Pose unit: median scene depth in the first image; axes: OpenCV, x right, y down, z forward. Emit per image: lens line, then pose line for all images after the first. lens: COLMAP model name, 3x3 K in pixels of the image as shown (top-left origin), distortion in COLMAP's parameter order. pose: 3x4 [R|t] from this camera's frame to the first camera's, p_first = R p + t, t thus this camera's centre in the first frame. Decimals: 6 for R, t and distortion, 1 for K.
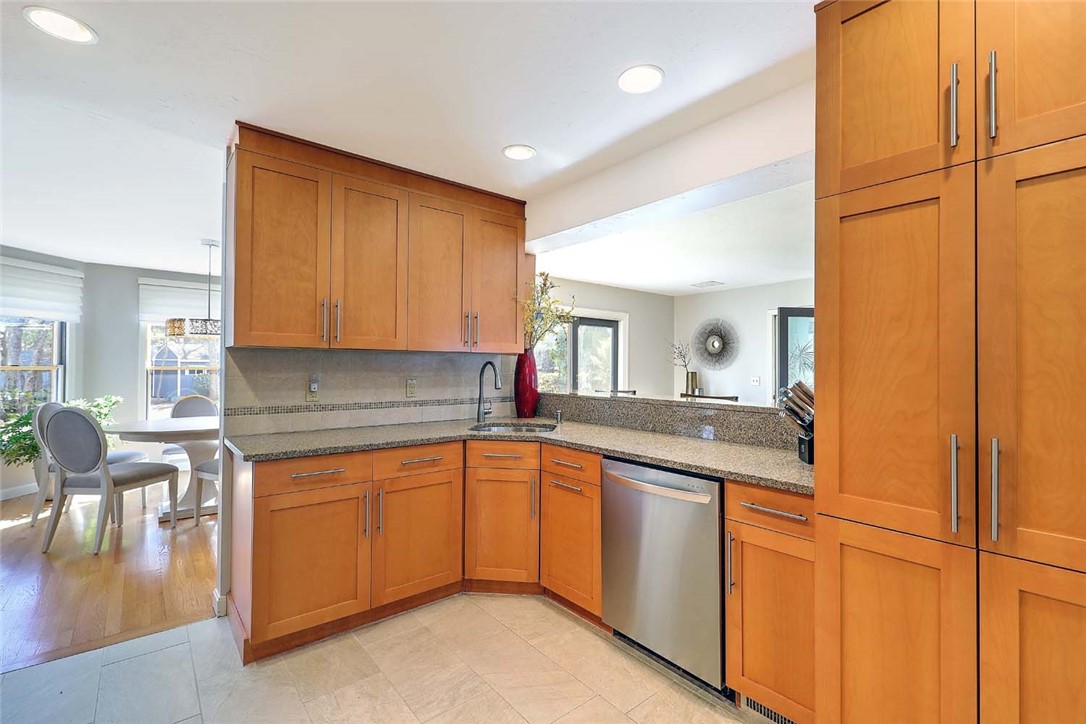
lens RADIAL K [[484.5, 0, 540.9], [0, 484.5, 360.3], [0, 0, 1]] dist [0.003390, -0.000240]
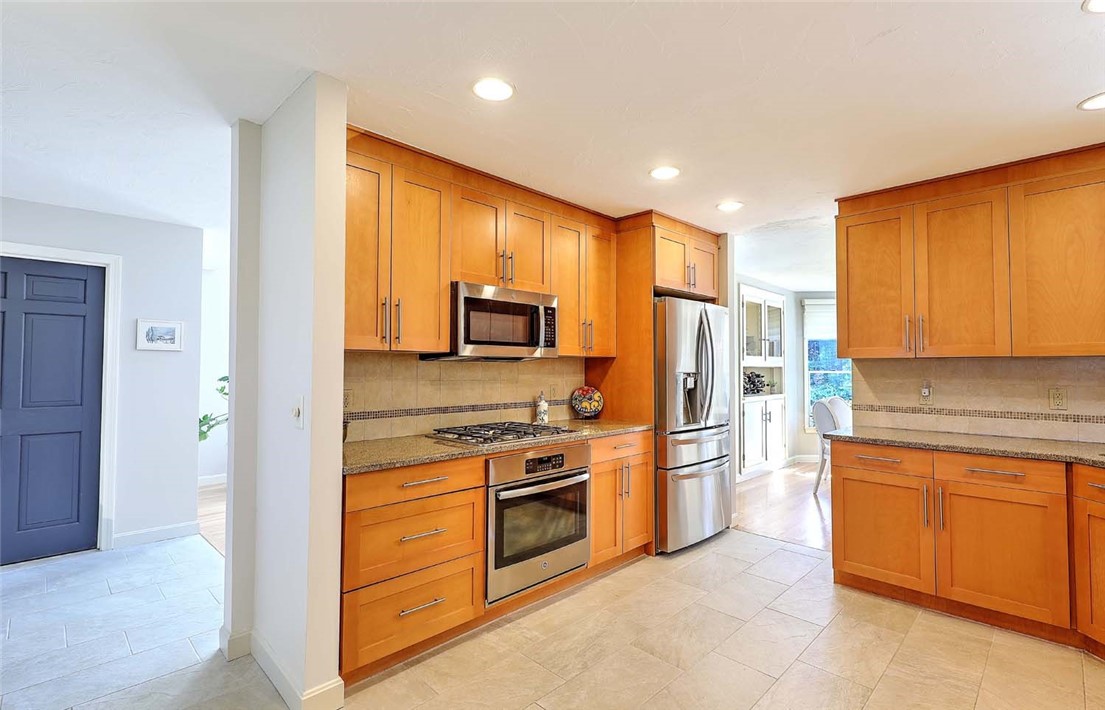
lens RADIAL K [[506.6, 0, 552.1], [0, 506.6, 352.6], [0, 0, 1]] dist [-0.000843, -0.000384]
pose [[0.103250, -0.034543, -0.994055, 0.648351], [0.011866, 0.999368, -0.033495, -0.006883], [0.994585, -0.008338, 0.103595, 0.022931]]
